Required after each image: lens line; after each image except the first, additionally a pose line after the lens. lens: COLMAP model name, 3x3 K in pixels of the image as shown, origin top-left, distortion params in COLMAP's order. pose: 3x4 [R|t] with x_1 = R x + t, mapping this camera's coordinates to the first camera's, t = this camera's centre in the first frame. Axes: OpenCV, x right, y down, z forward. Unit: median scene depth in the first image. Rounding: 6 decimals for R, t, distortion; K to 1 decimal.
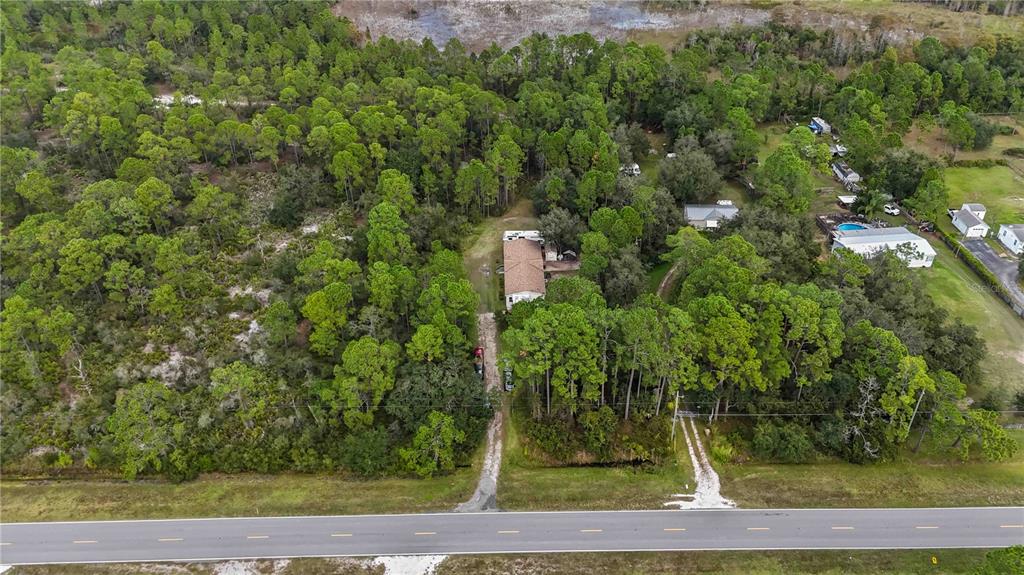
lens RADIAL K [[755.8, 0, 514.5], [0, 755.8, 284.6], [0, 0, 1]] dist [0.041963, -0.036255]
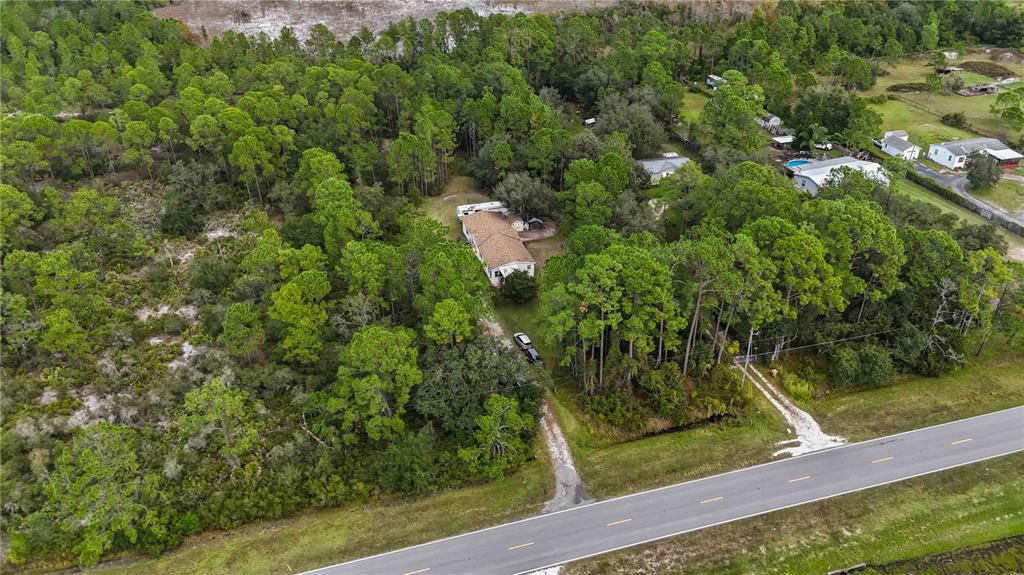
lens RADIAL K [[755.8, 0, 514.9], [0, 755.8, 288.0], [0, 0, 1]] dist [0.041963, -0.036255]
pose [[0.963468, -0.138567, 0.229190, -0.218782], [0.145509, 0.989264, -0.013588, 0.060029], [-0.224846, 0.046440, 0.973287, 0.184201]]
